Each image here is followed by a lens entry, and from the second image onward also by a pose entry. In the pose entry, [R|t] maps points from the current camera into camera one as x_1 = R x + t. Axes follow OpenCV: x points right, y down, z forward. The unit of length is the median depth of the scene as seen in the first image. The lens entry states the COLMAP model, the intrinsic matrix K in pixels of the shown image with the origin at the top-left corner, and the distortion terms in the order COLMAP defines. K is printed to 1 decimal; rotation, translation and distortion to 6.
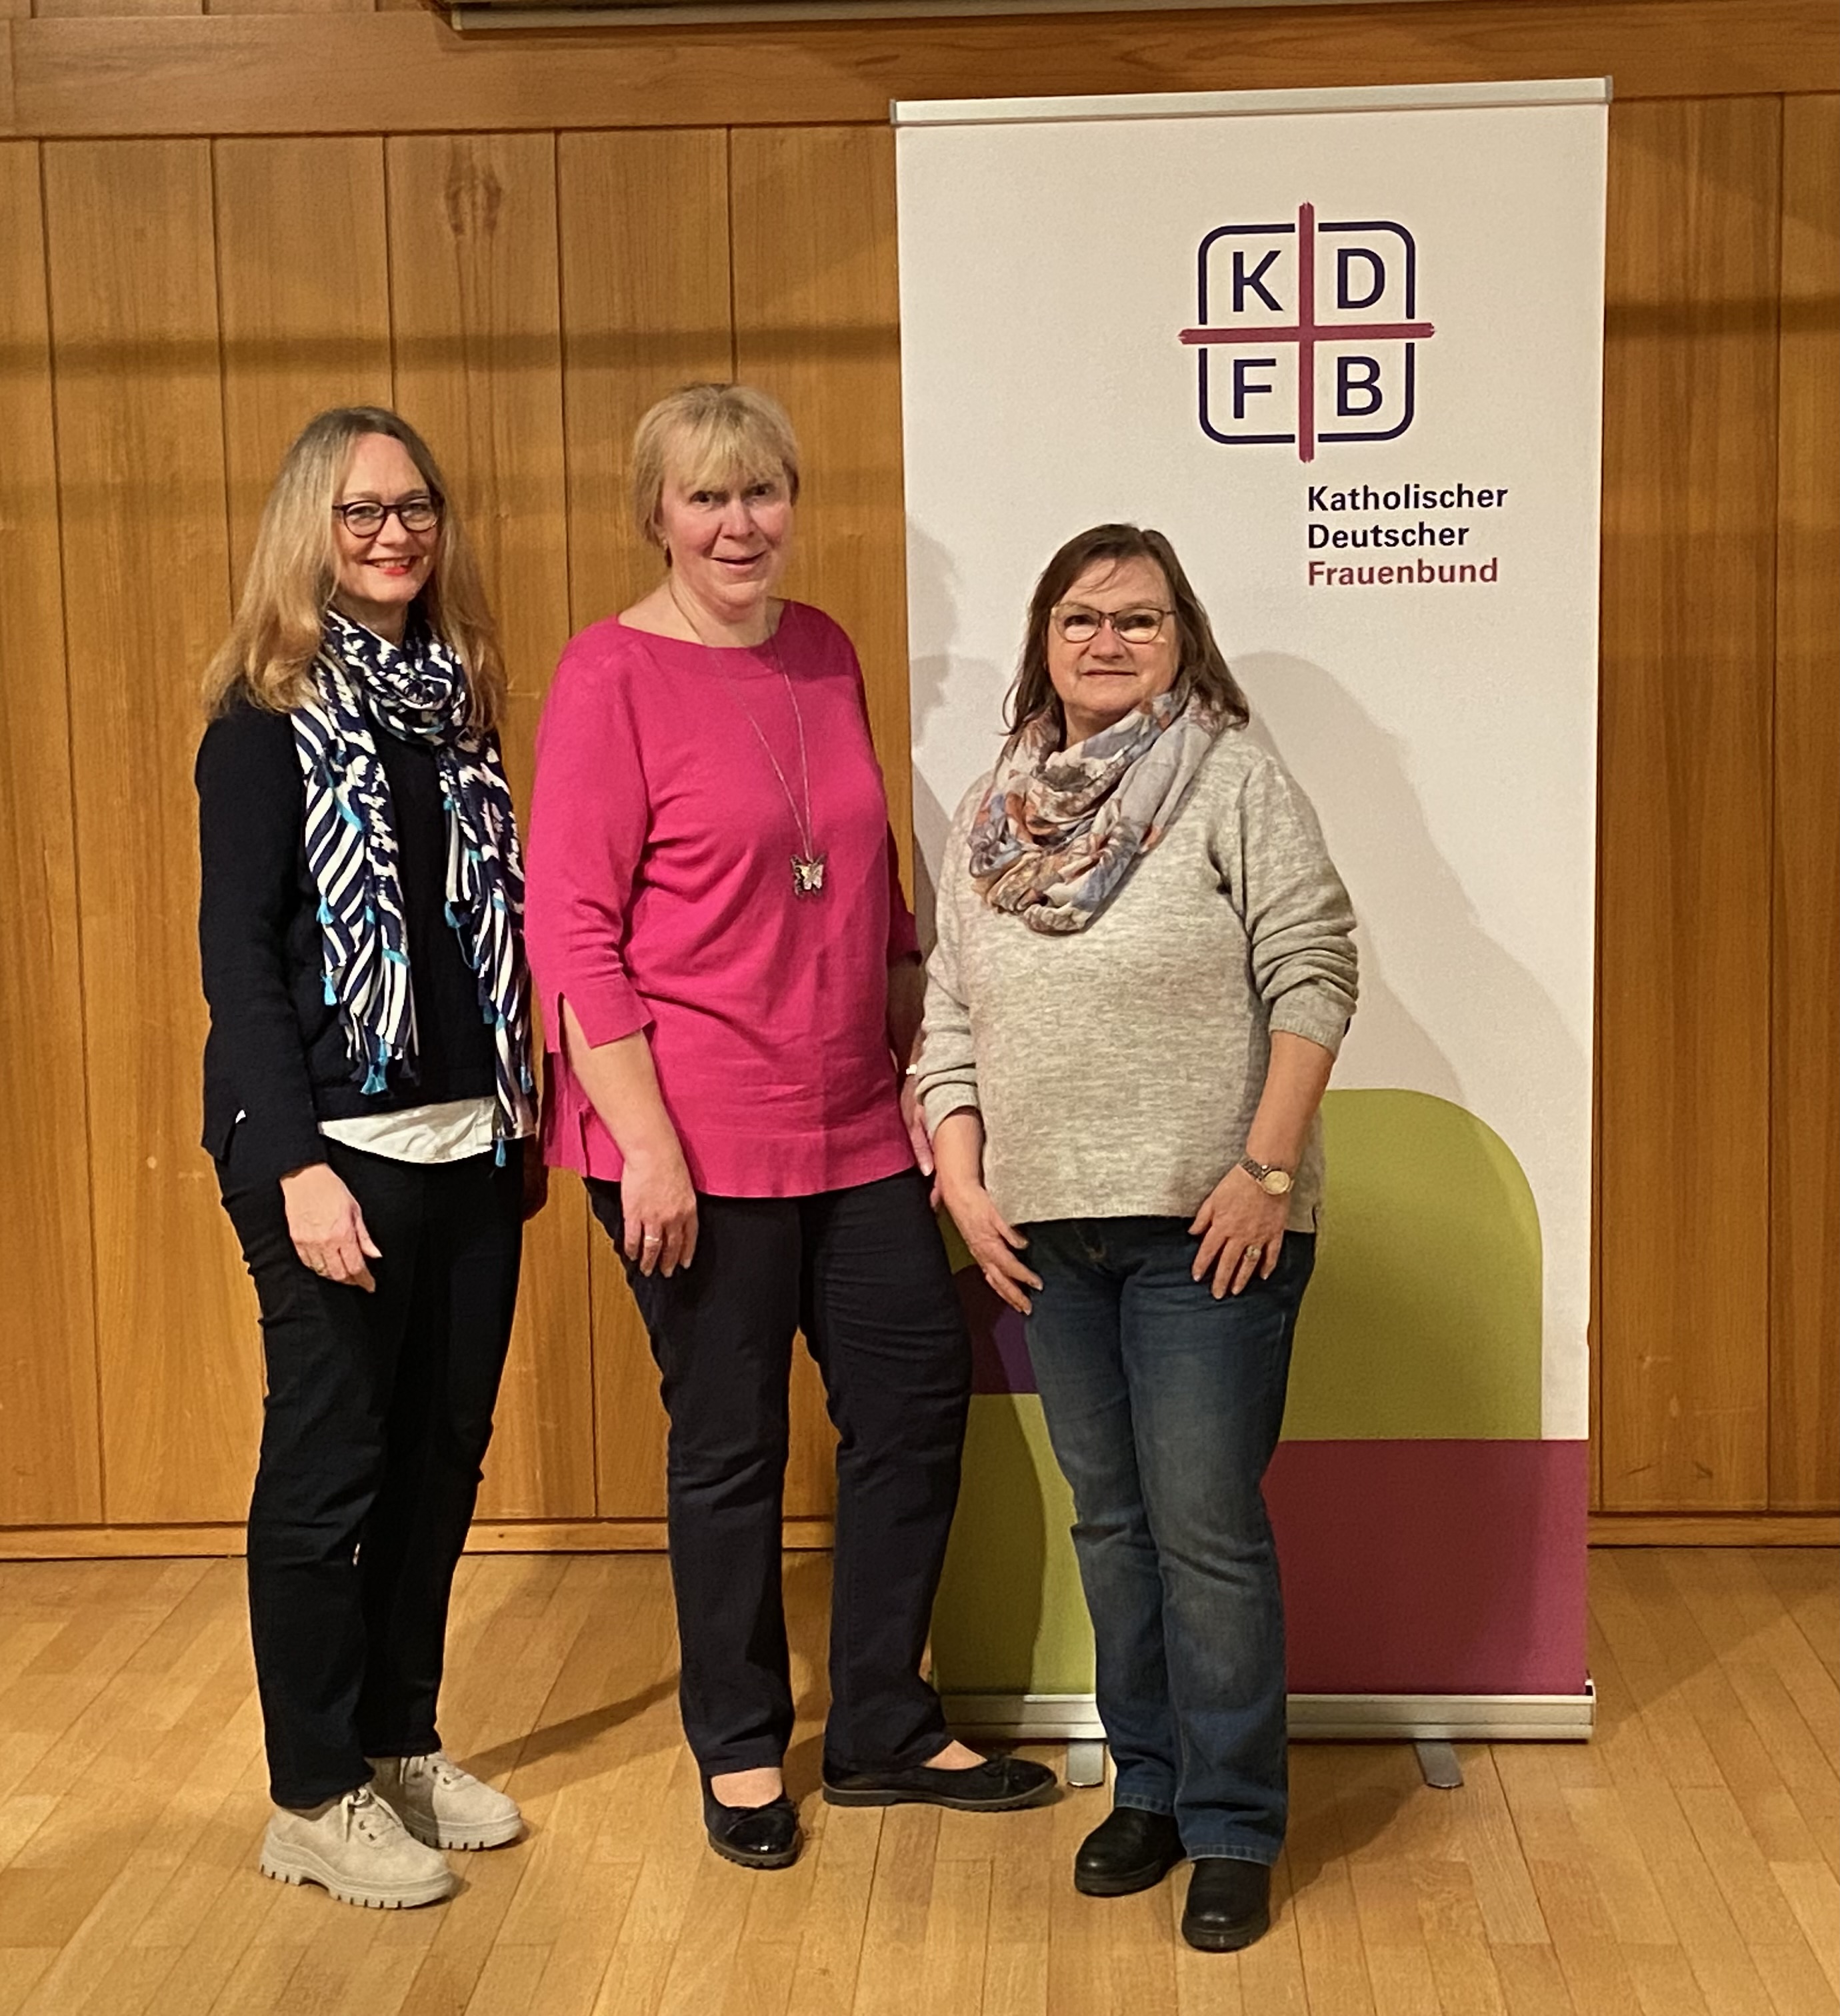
lens RADIAL K [[3329.2, 0, 920.2], [0, 3329.2, 1008.1], [0, 0, 1]] dist [0.071573, 0.000000]
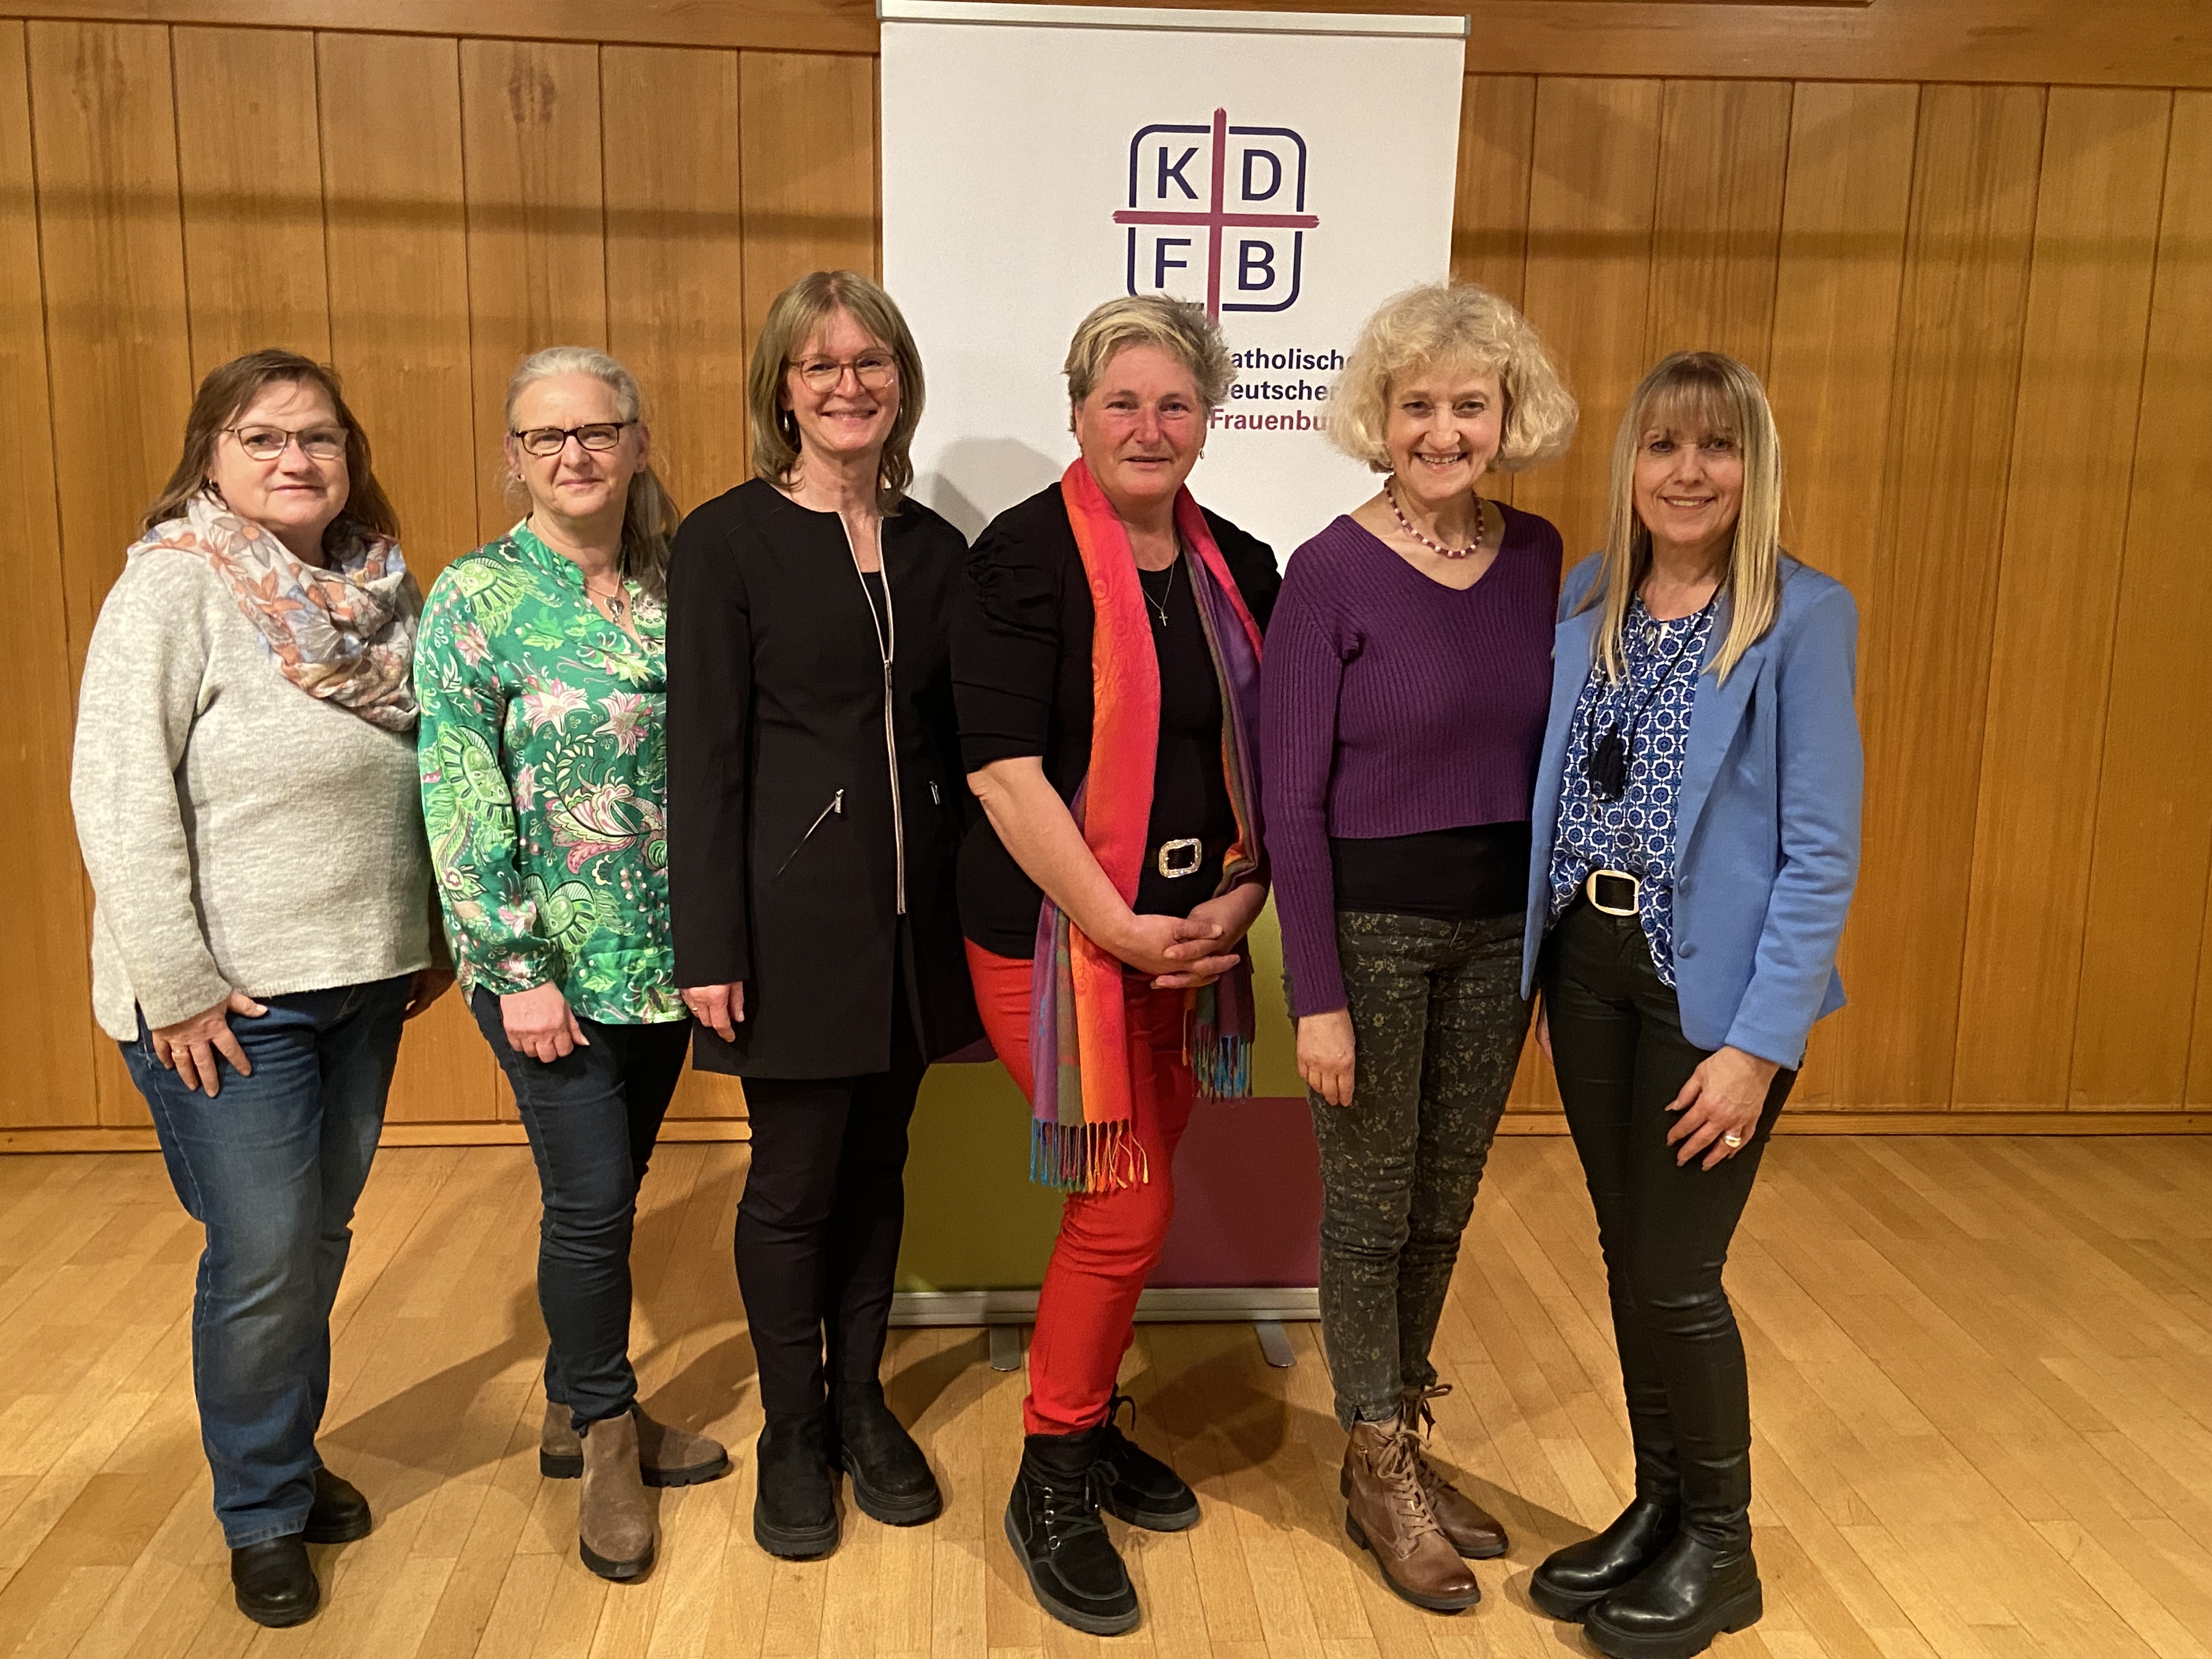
lens RADIAL K [[2101.1, 0, 1108.5], [0, 2101.1, 825.4], [0, 0, 1]] dist [0.074160, 0.000000]
pose [[0.992895, 0.016200, 0.117882, -0.011036], [-0.022796, 0.998236, 0.054817, -0.022012], [-0.116786, -0.057115, 0.991513, 0.224161]]
